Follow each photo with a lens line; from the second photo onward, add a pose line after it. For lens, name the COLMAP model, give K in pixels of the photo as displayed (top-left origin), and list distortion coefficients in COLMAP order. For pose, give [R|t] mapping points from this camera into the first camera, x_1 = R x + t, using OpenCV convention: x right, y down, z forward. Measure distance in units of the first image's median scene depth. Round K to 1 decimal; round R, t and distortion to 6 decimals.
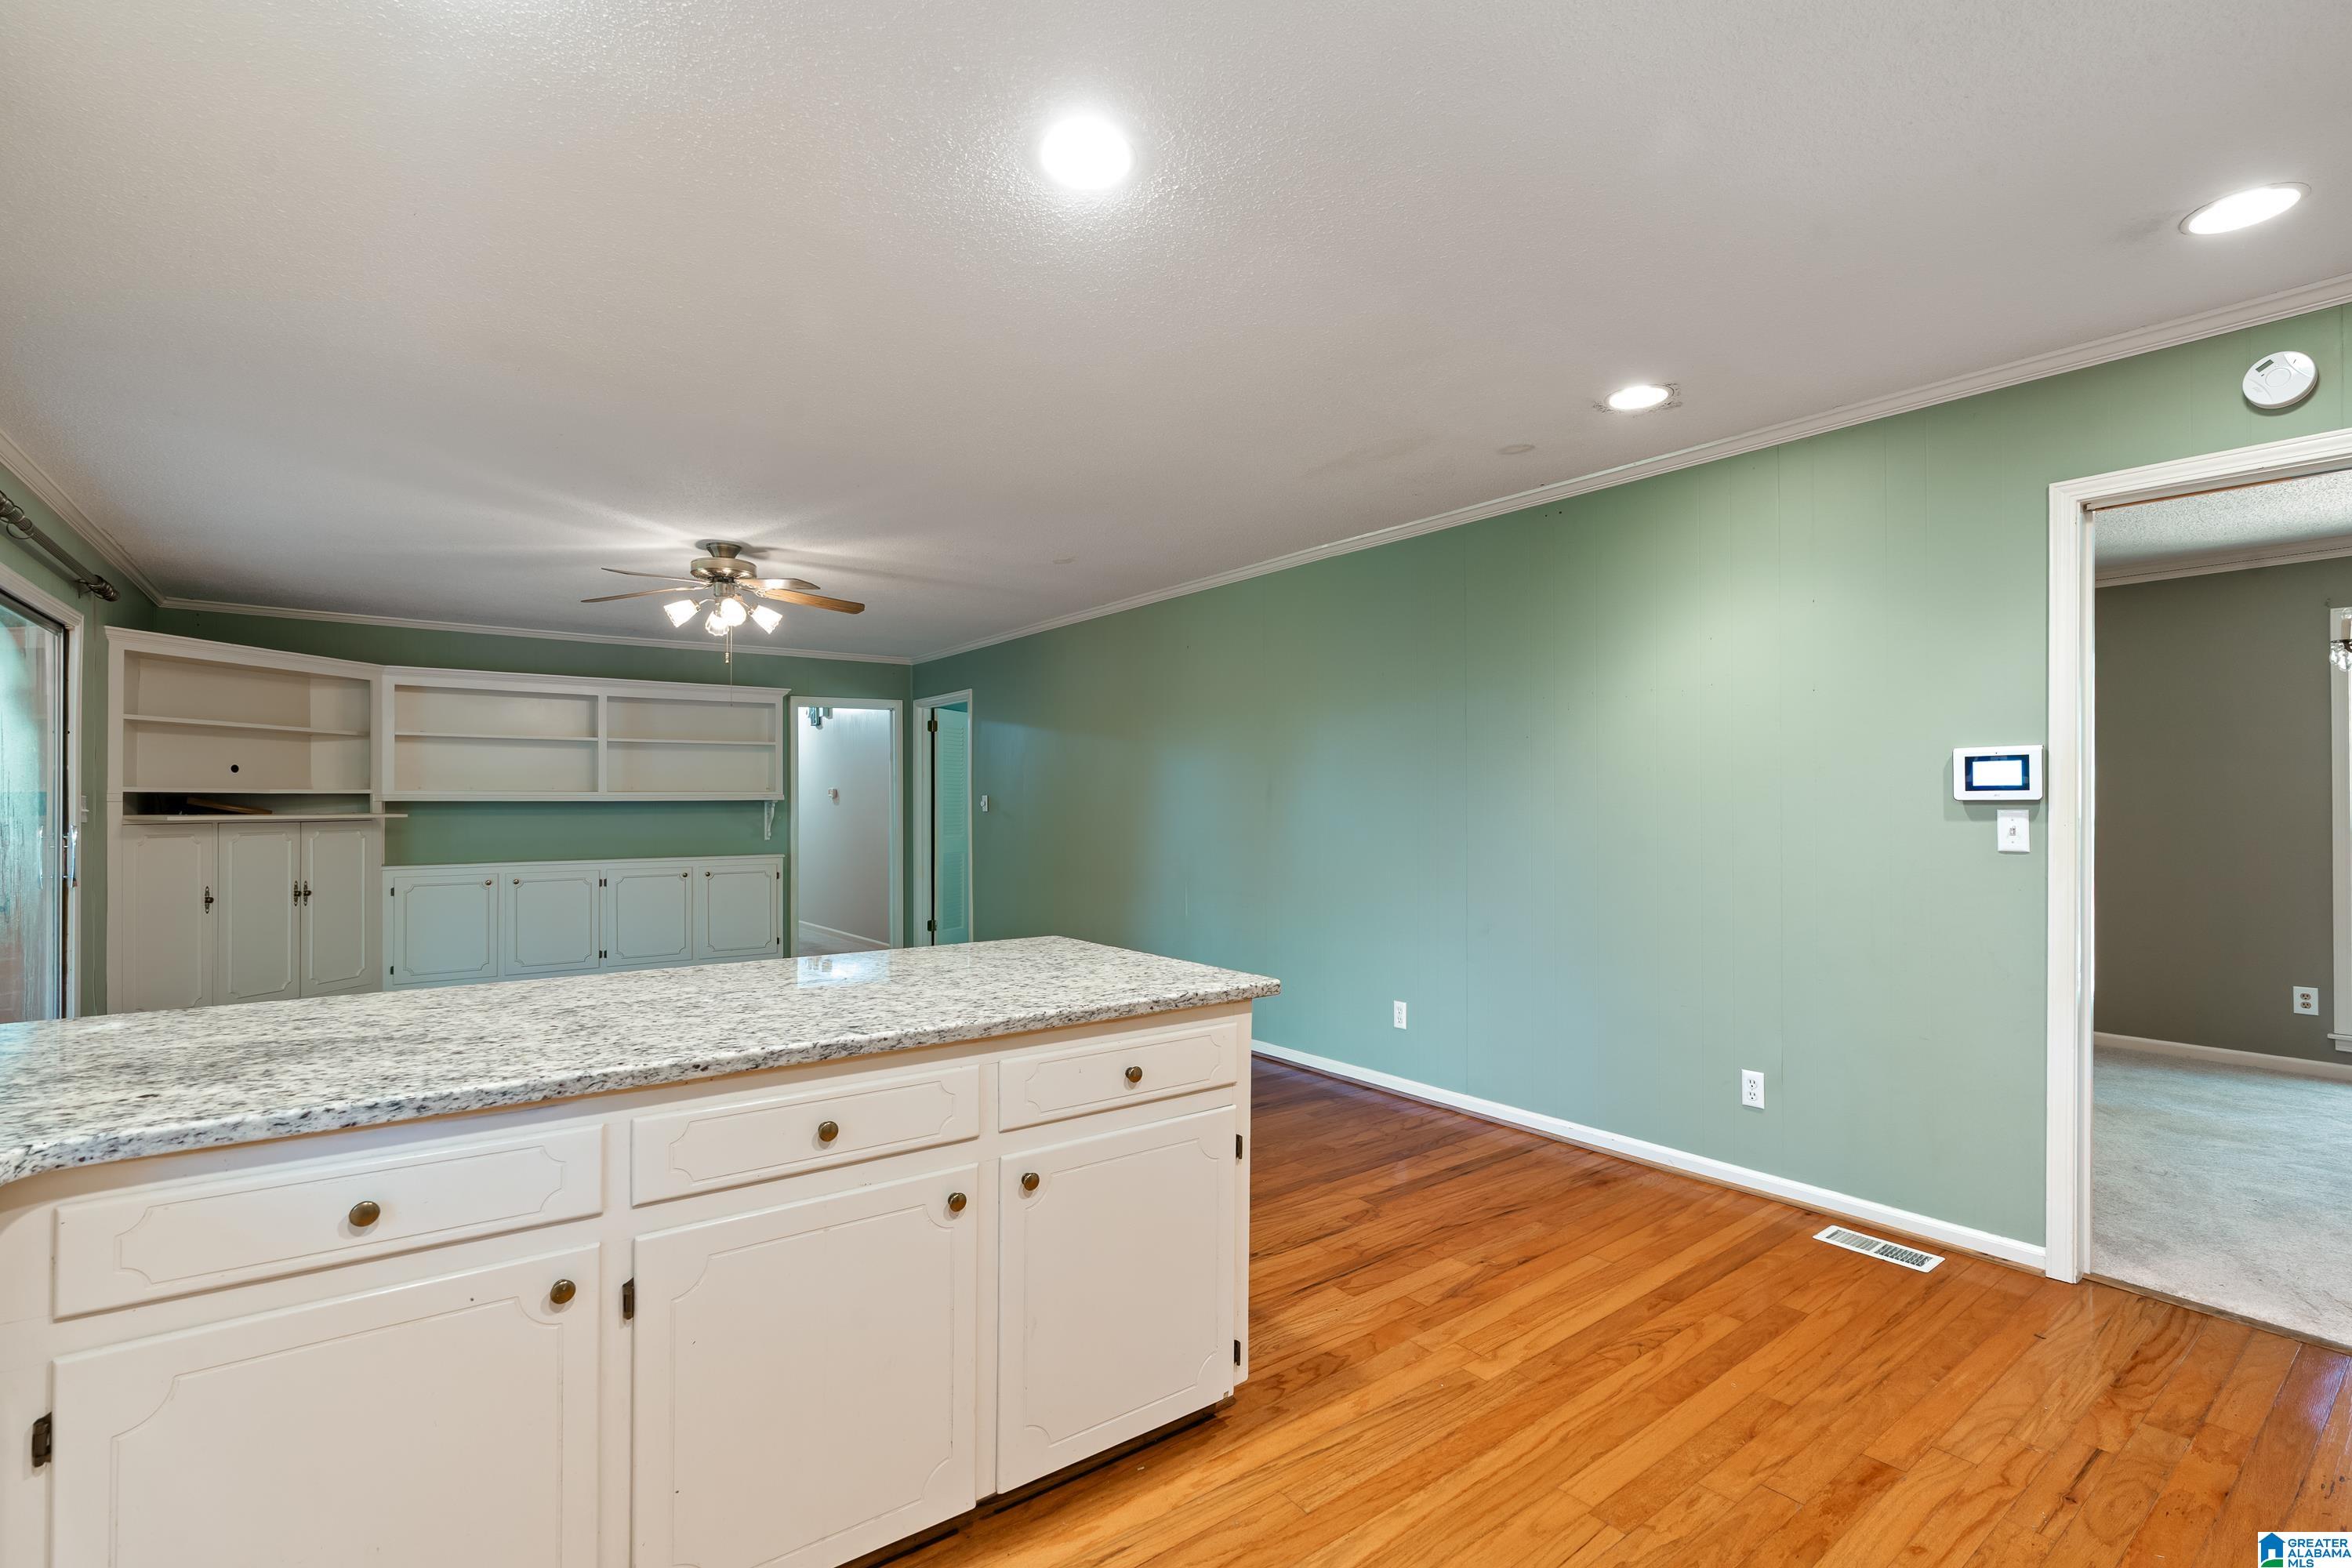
lens RADIAL K [[1086.3, 0, 1170.5], [0, 1086.3, 791.0], [0, 0, 1]] dist [-0.000771, -0.000191]
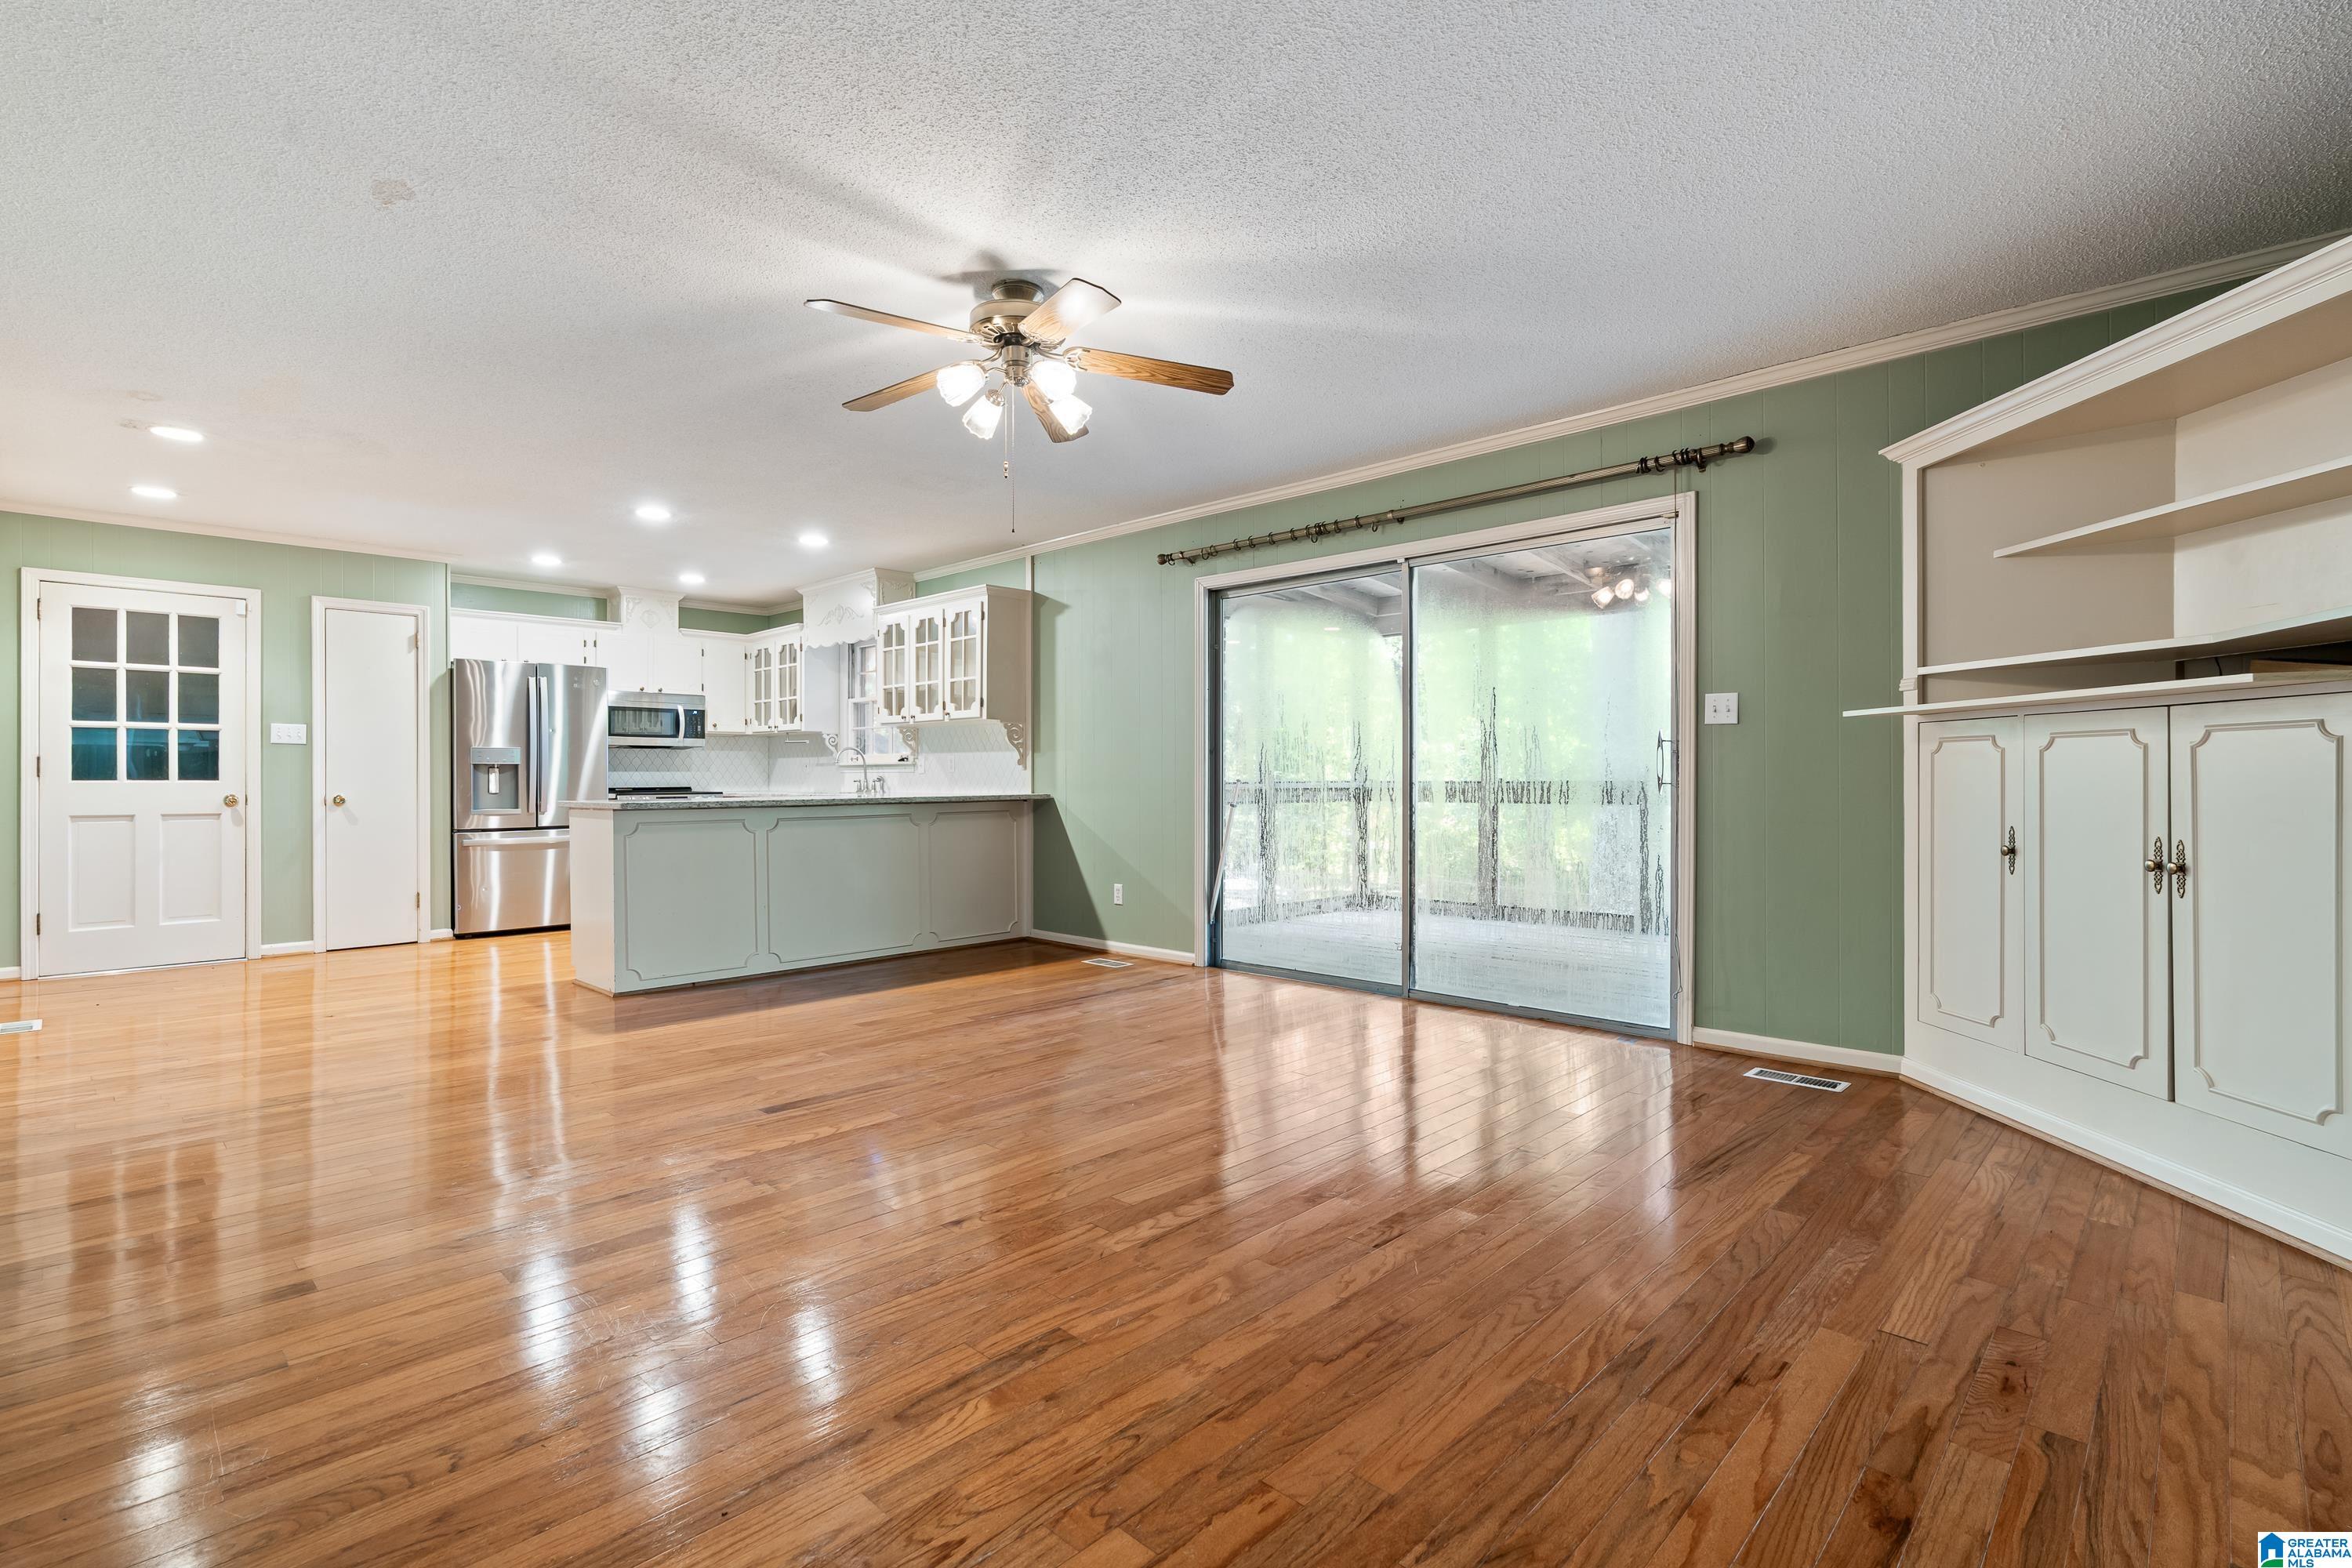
lens RADIAL K [[1036.5, 0, 1176.0], [0, 1036.5, 784.0], [0, 0, 1]] dist [0.000282, 0.000002]
pose [[-0.985163, 0.006205, -0.171510, -0.306819], [0.006842, 0.999972, -0.003123, 0.054580], [0.171486, -0.004250, -0.985177, 1.255373]]
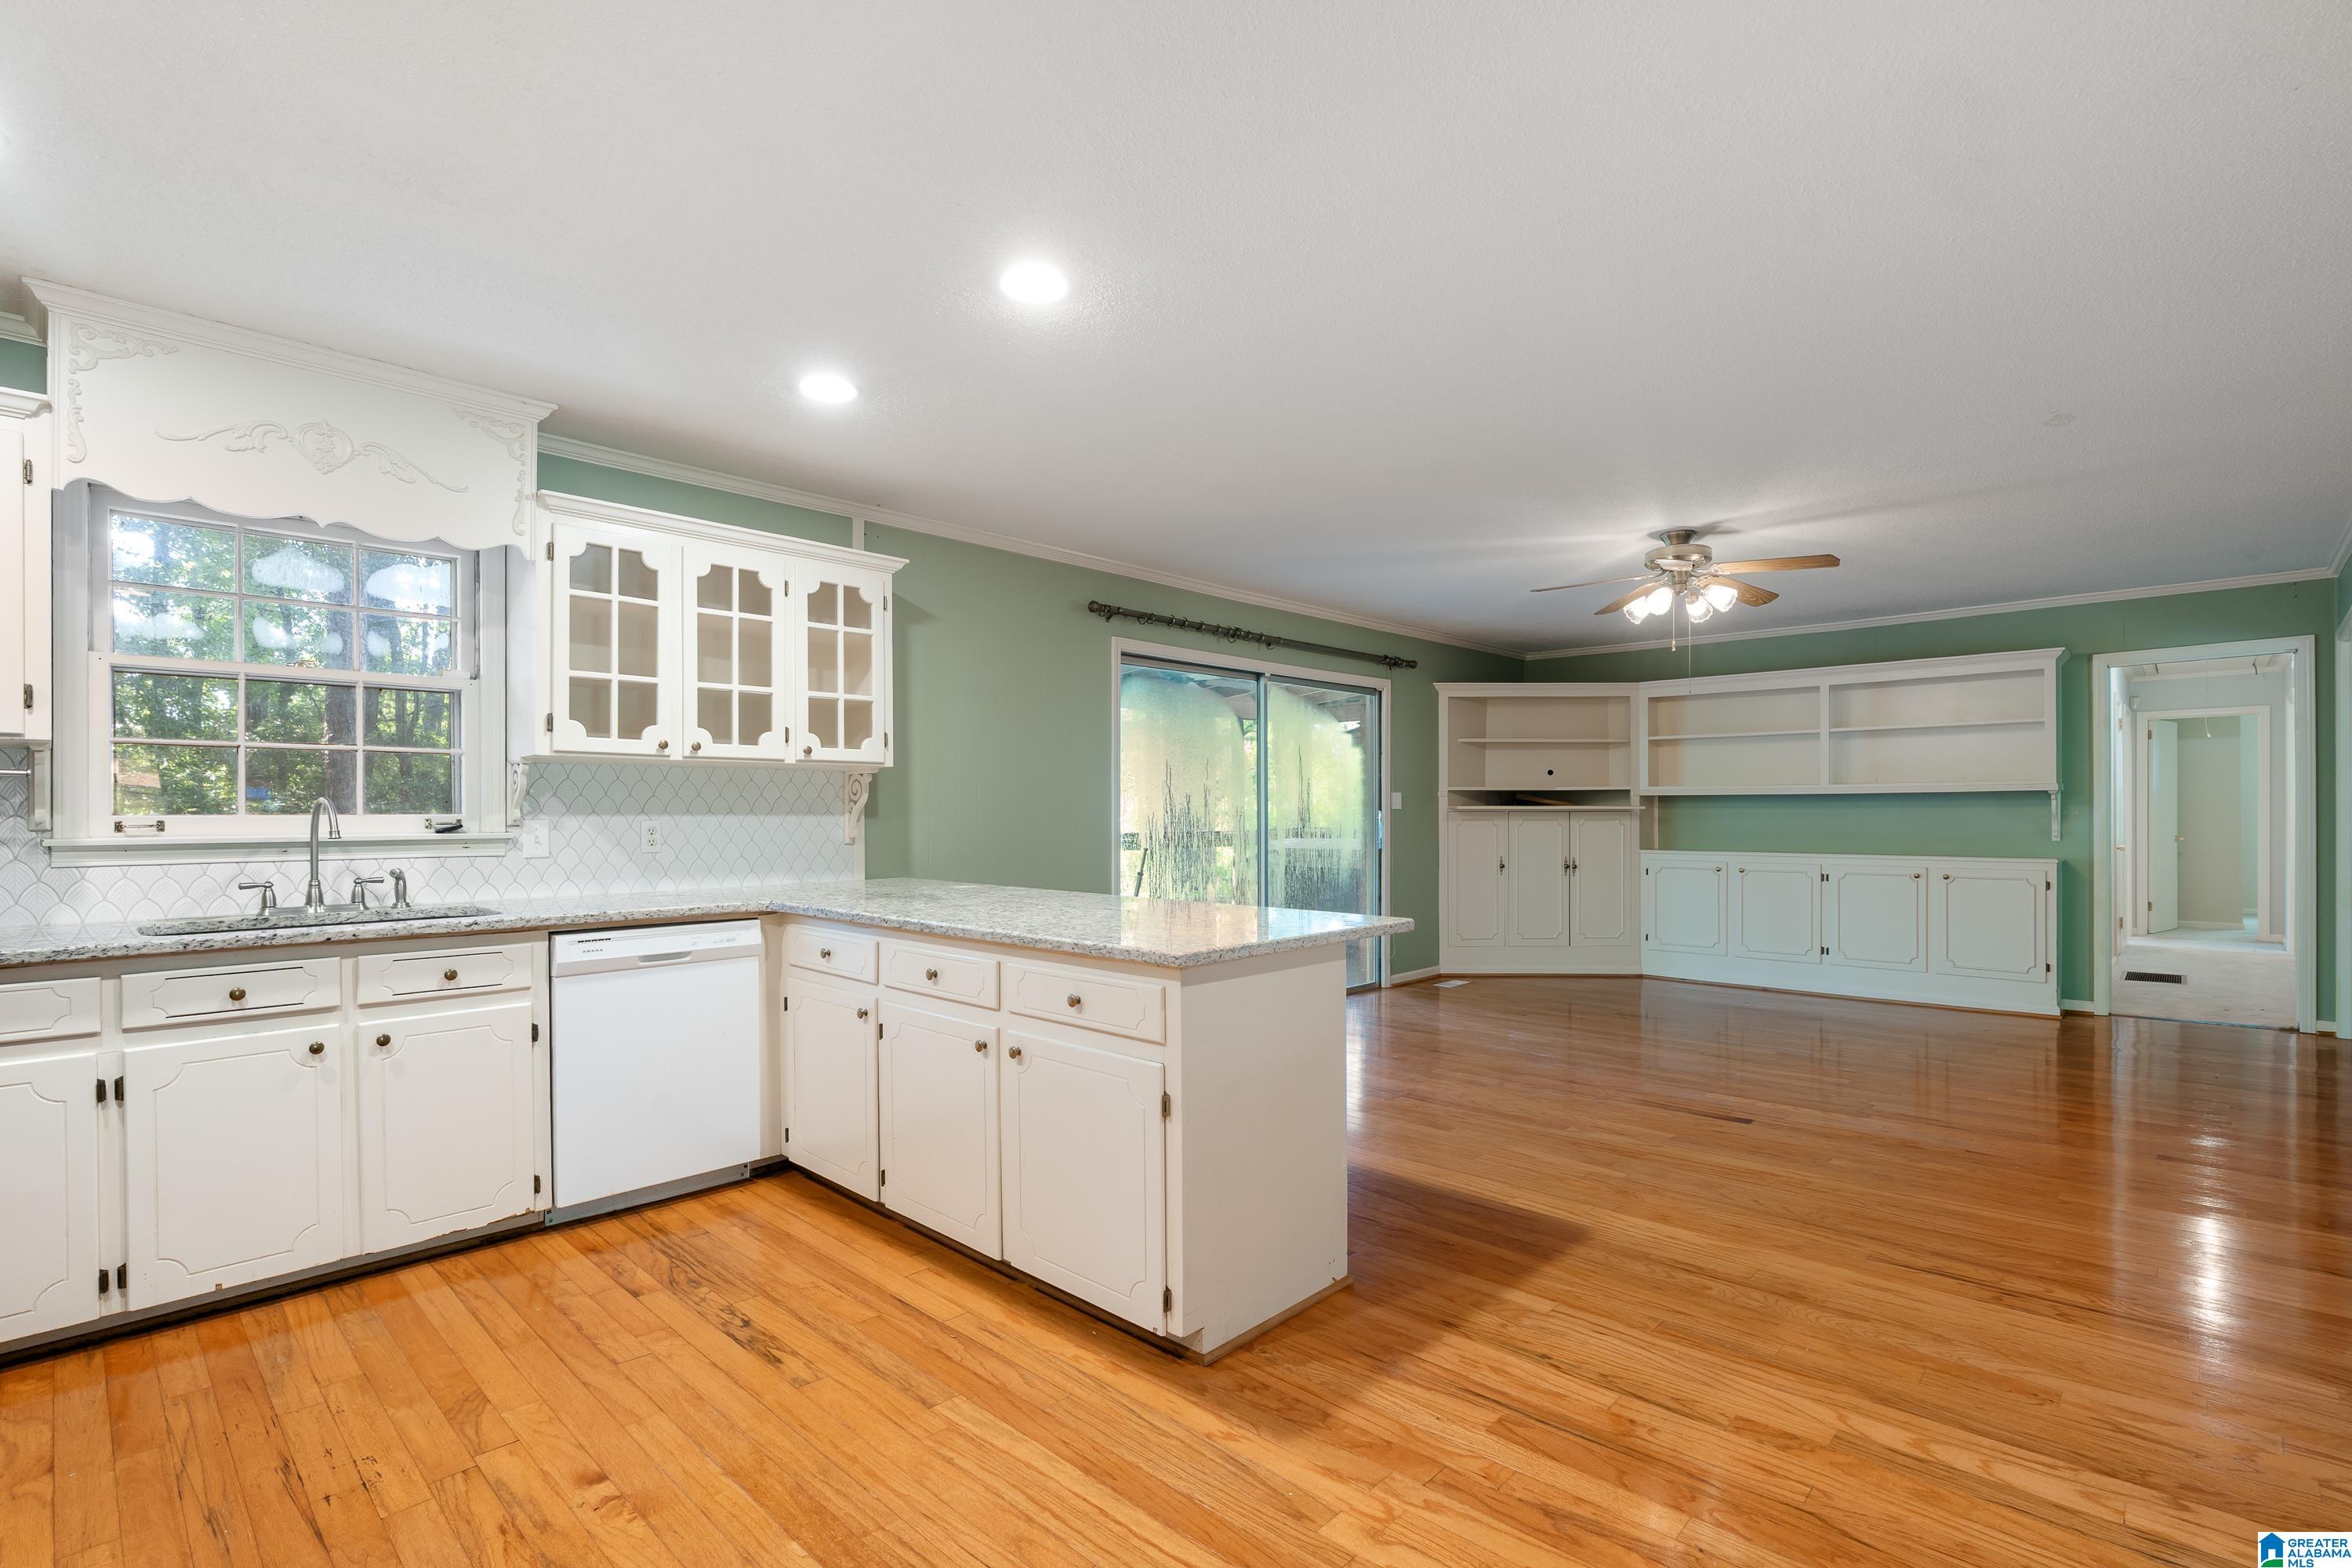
lens RADIAL K [[1086.3, 0, 1170.5], [0, 1086.3, 791.0], [0, 0, 1]] dist [-0.000771, -0.000191]
pose [[0.159288, -0.014567, -0.987125, 0.388805], [0.013122, 0.999834, -0.012637, 0.012778], [0.987145, -0.010940, 0.159452, 0.294986]]
